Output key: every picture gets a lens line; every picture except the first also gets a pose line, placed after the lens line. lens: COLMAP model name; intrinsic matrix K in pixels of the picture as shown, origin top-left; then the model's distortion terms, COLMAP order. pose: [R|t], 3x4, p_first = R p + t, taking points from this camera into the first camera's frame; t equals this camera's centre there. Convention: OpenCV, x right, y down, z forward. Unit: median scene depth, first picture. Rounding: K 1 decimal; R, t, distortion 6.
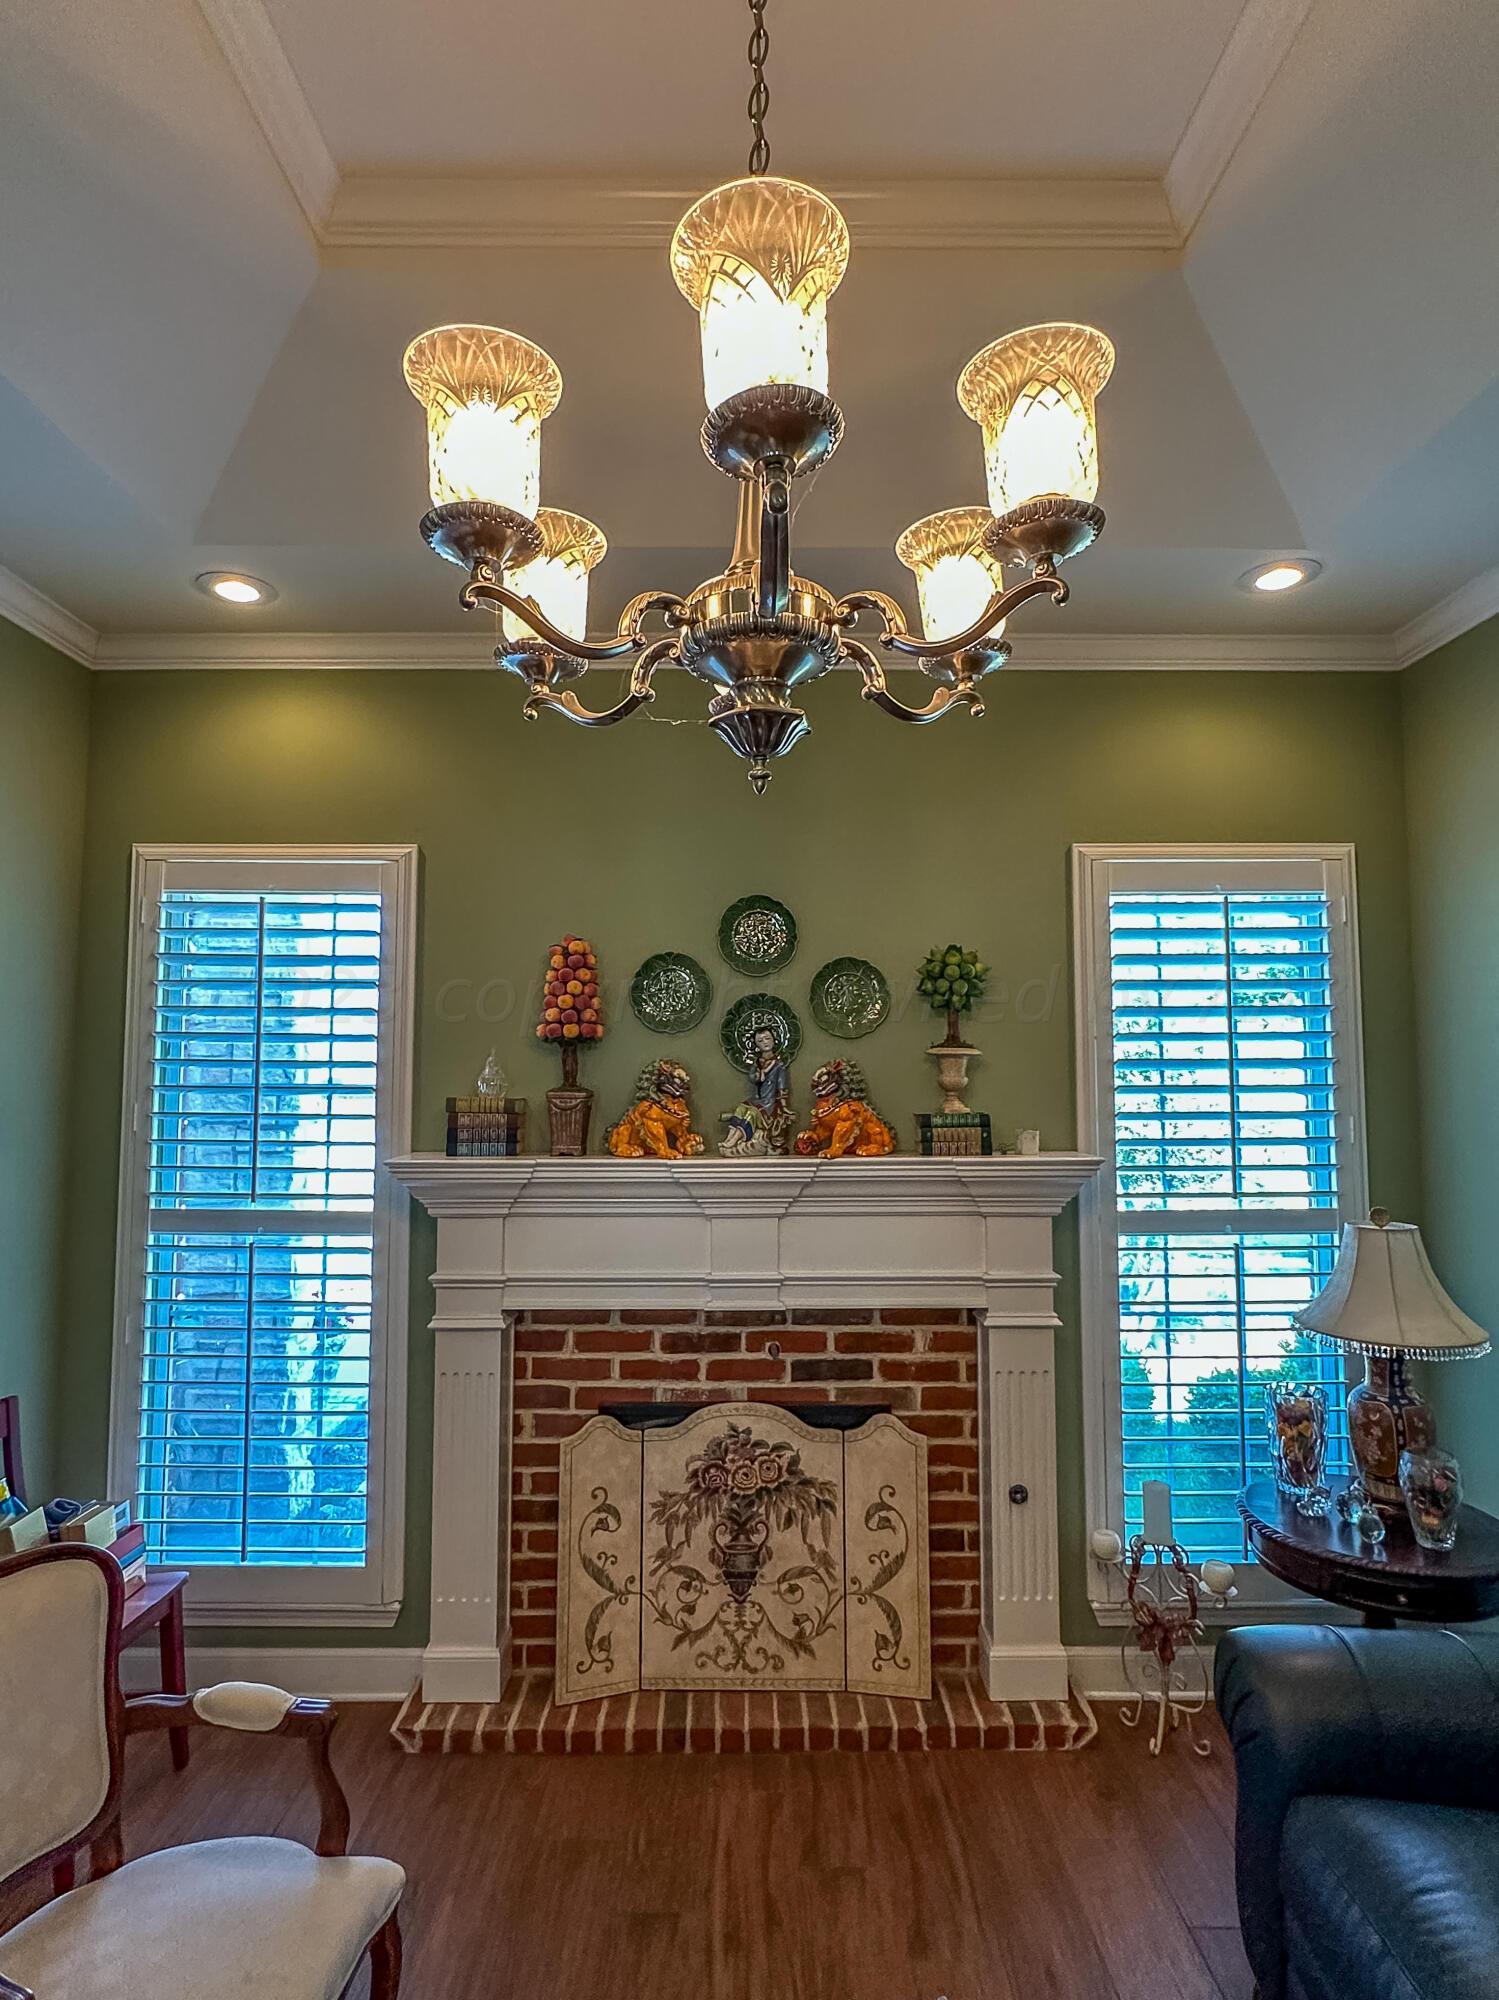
lens RADIAL K [[1044.2, 0, 747.4], [0, 1044.2, 996.6], [0, 0, 1]] dist [-0.004530, 0.000228]
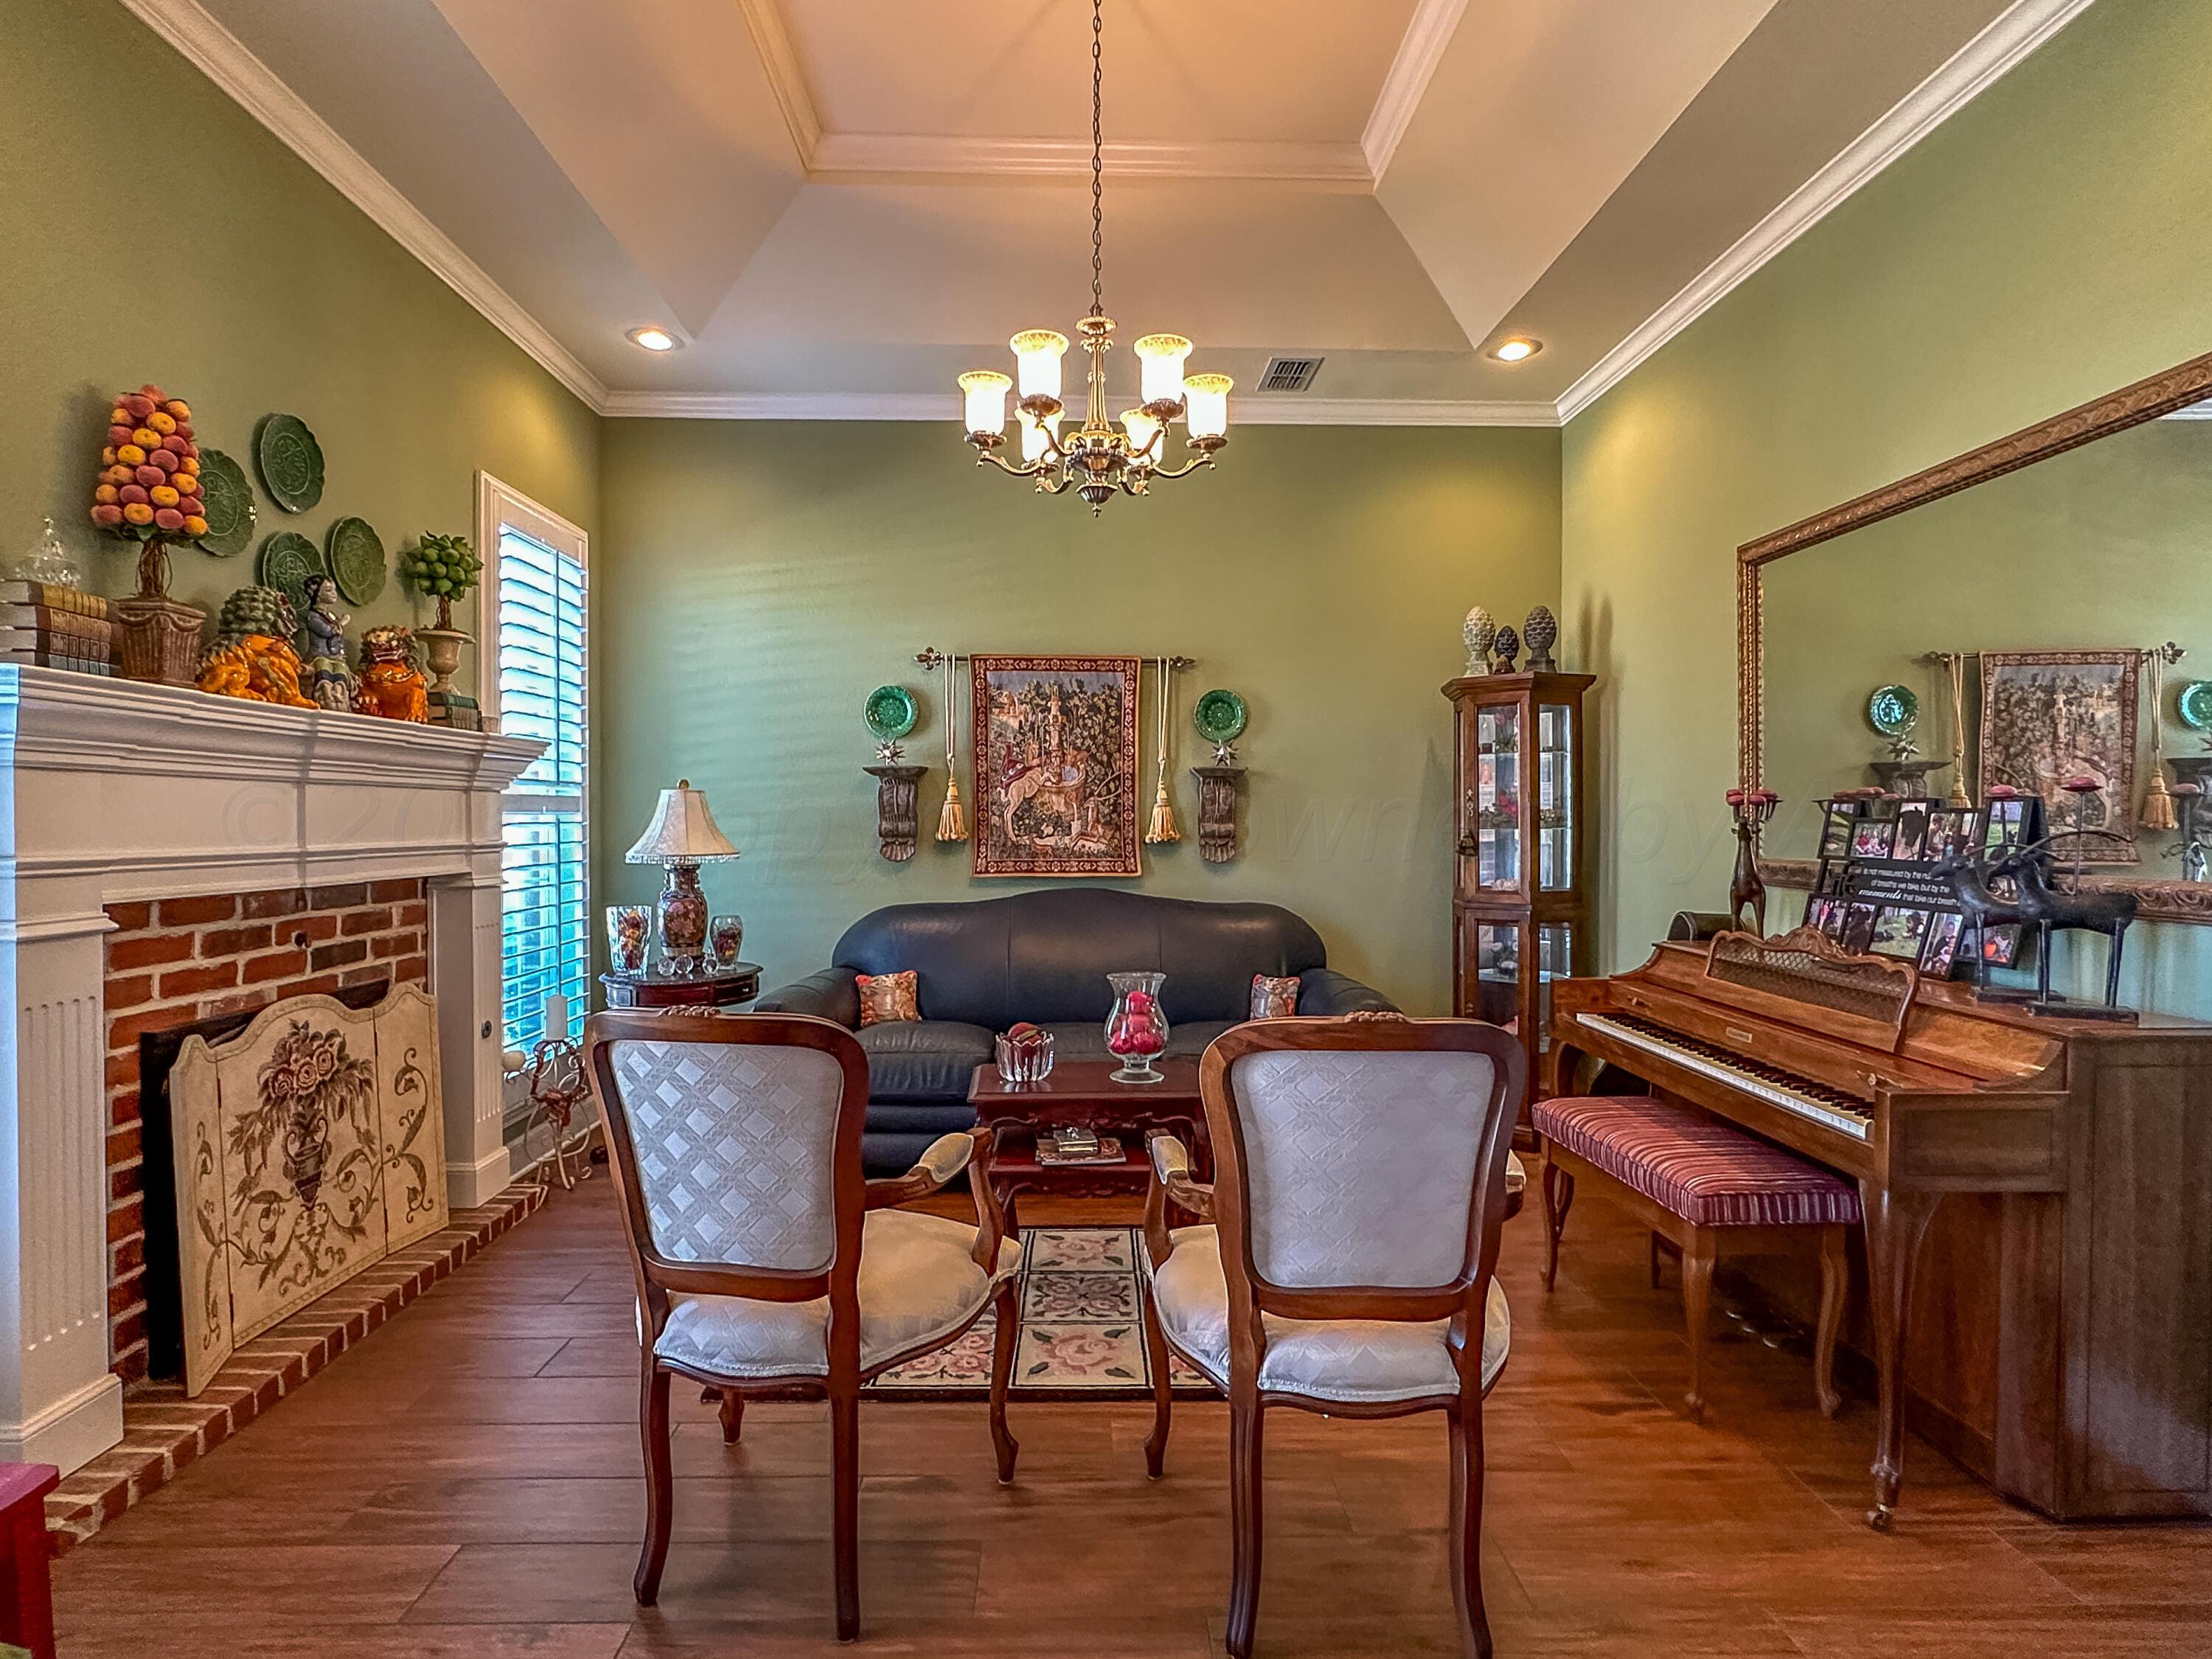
lens RADIAL K [[1154.9, 0, 1100.9], [0, 1154.9, 835.5], [0, 0, 1]] dist [-0.004530, 0.000228]
pose [[-0.029056, -0.009432, 0.999533, -1.008070], [-0.068419, 0.997629, 0.007425, 0.202885], [-0.997233, -0.068171, -0.029632, 0.366808]]
